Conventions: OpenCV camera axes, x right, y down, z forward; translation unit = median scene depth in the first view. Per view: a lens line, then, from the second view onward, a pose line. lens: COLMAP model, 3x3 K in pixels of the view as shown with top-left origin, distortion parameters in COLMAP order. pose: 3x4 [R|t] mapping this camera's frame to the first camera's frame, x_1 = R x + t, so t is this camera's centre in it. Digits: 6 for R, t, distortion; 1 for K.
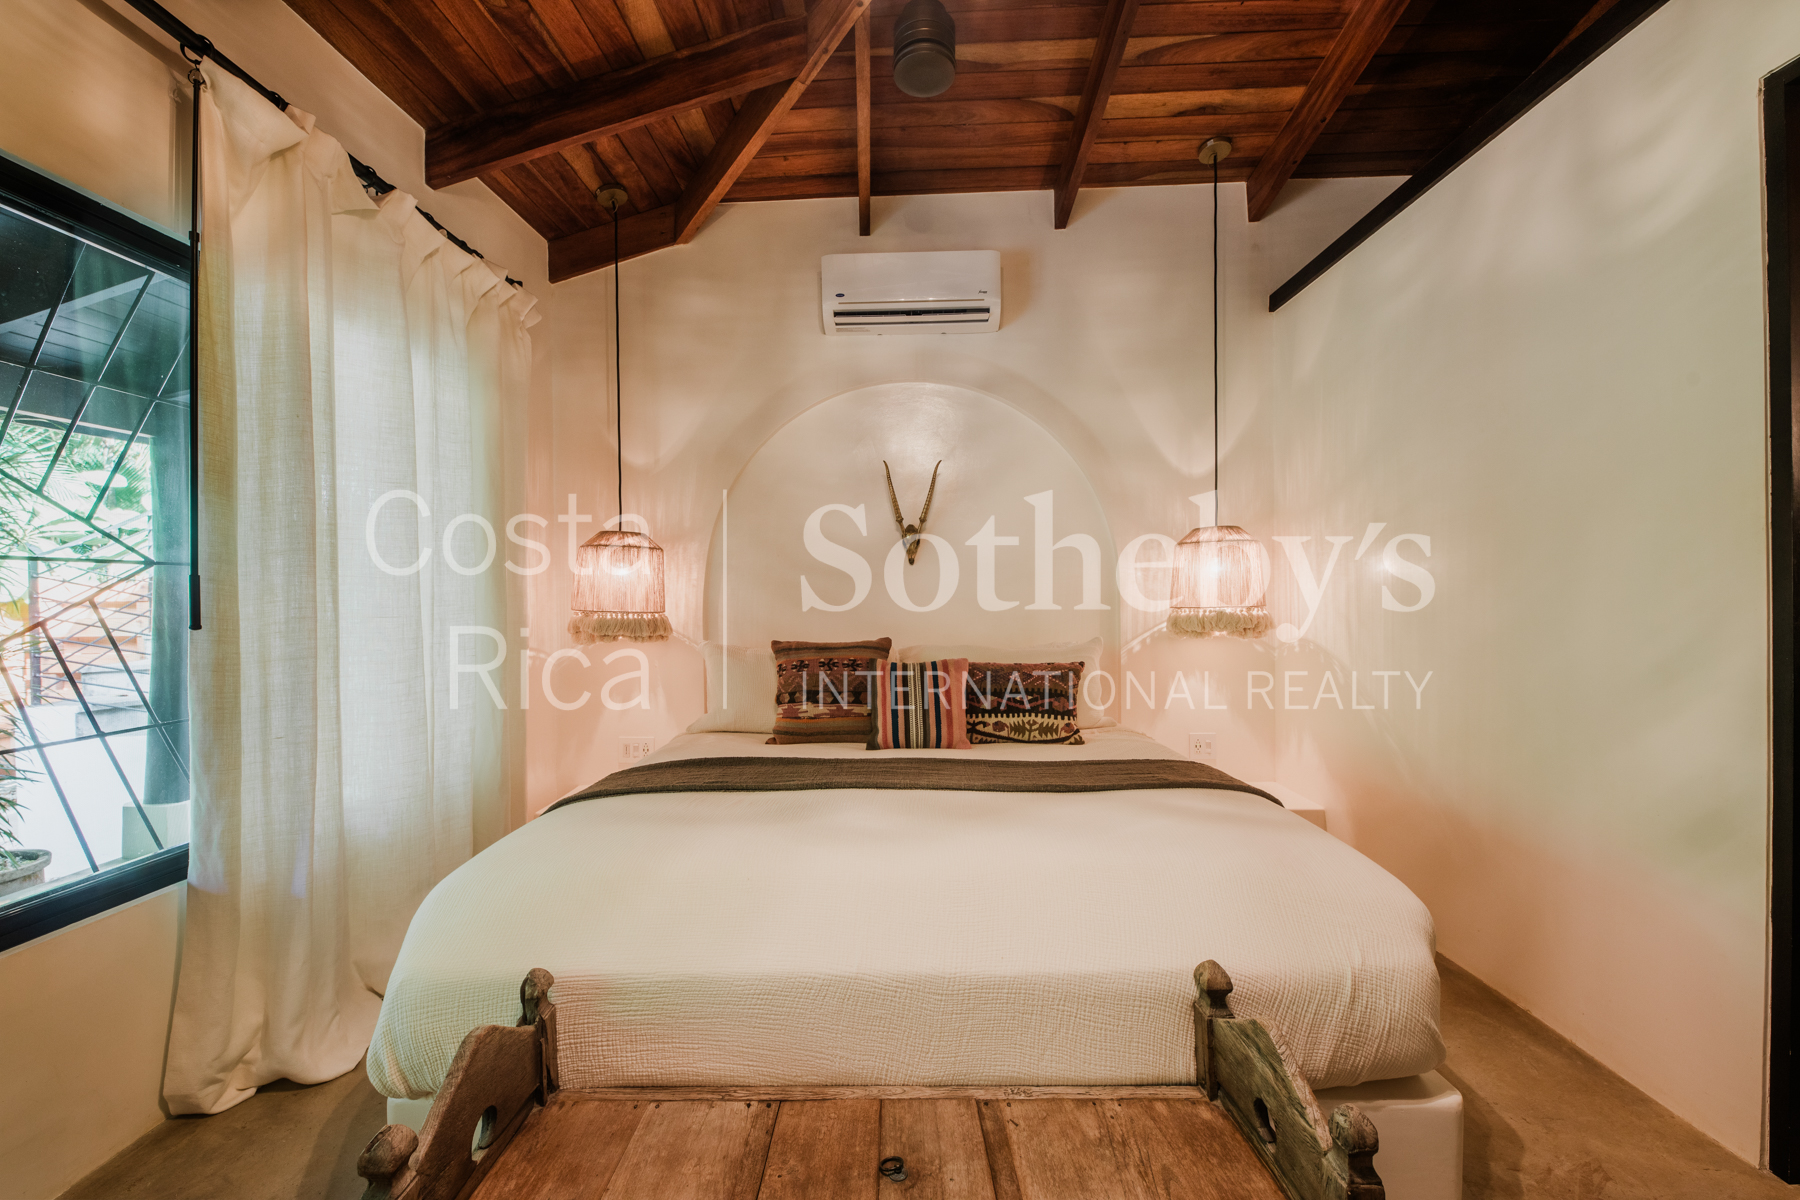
lens RADIAL K [[717.3, 0, 903.1], [0, 717.3, 602.4], [0, 0, 1]] dist [-0.000954, -0.002351]
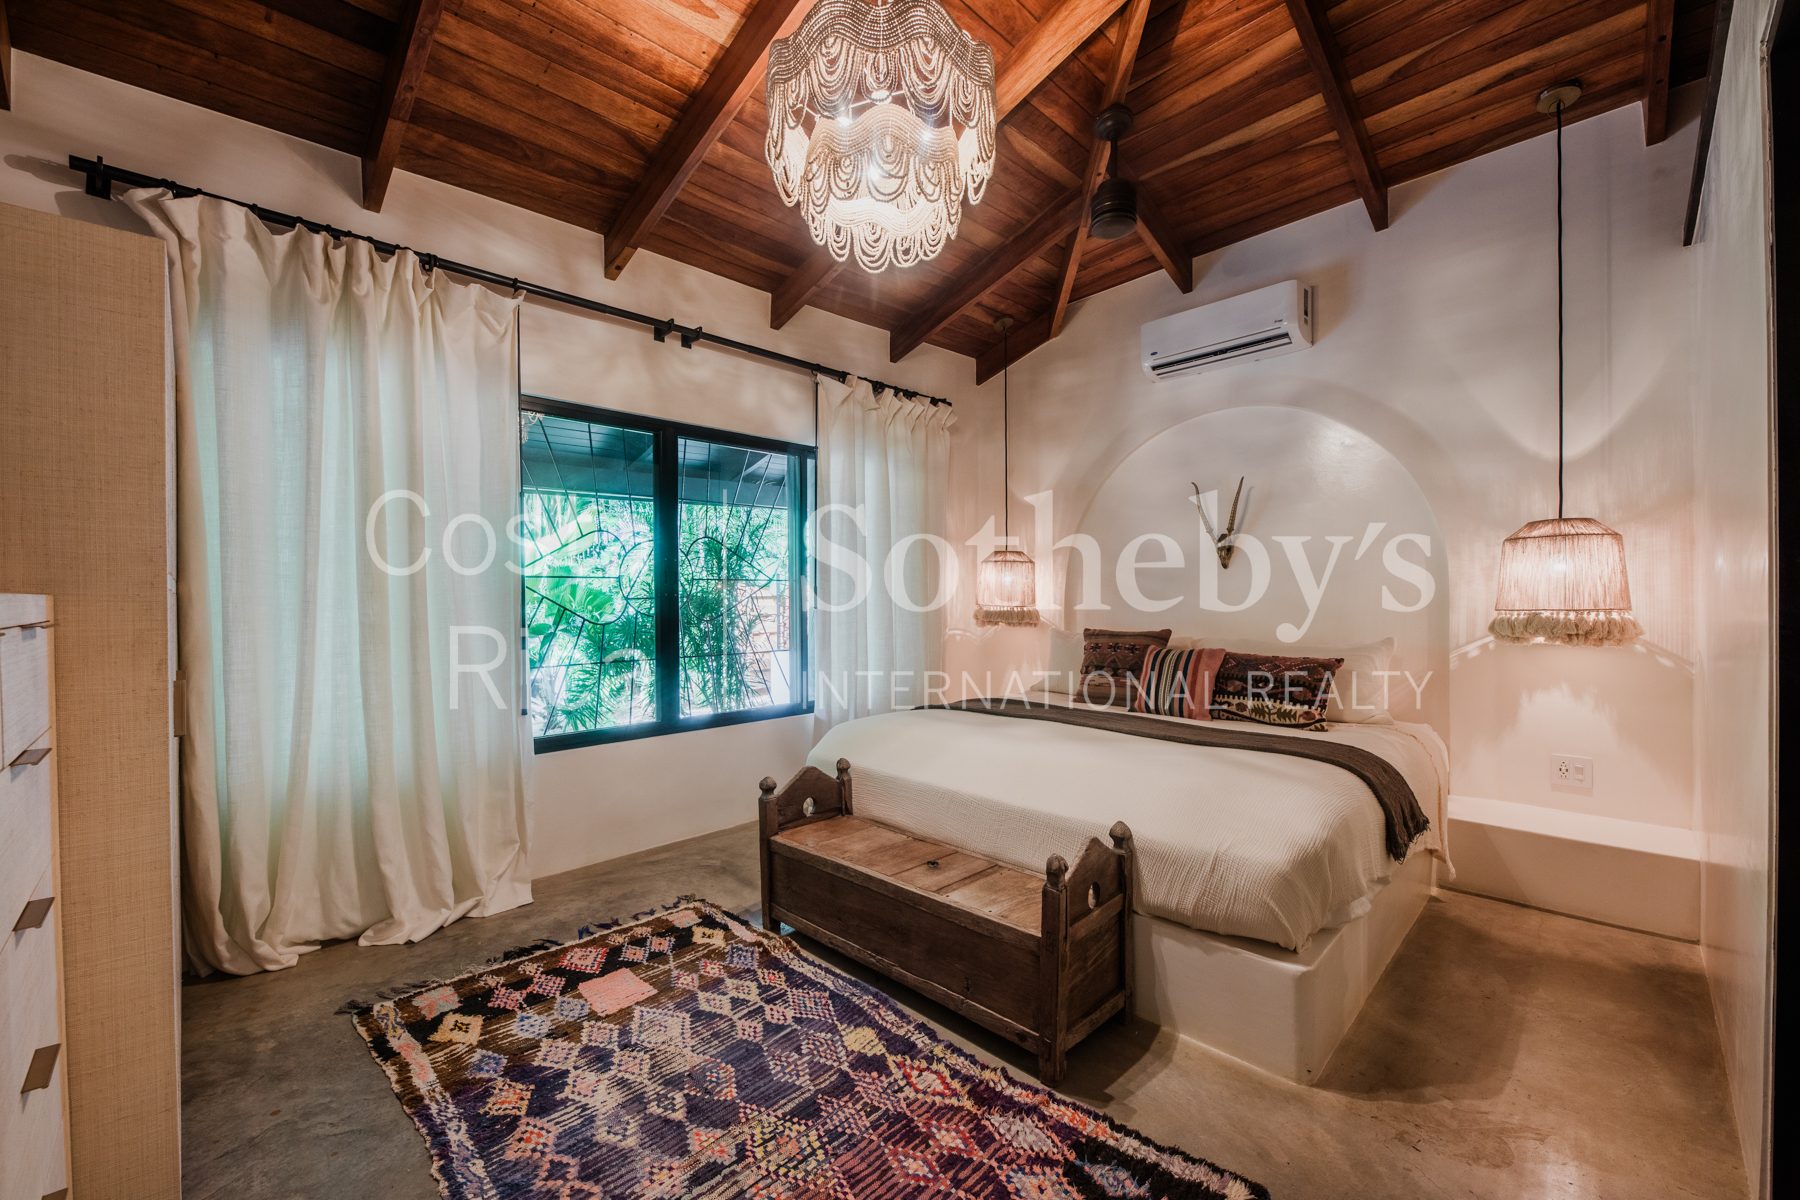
lens RADIAL K [[717.3, 0, 891.5], [0, 717.3, 599.1], [0, 0, 1]] dist [-0.000954, -0.002351]
pose [[0.713270, 0.007701, -0.700847, 0.477675], [-0.008678, 0.999960, 0.002156, -0.001463], [0.700836, 0.004544, 0.713308, -0.212102]]
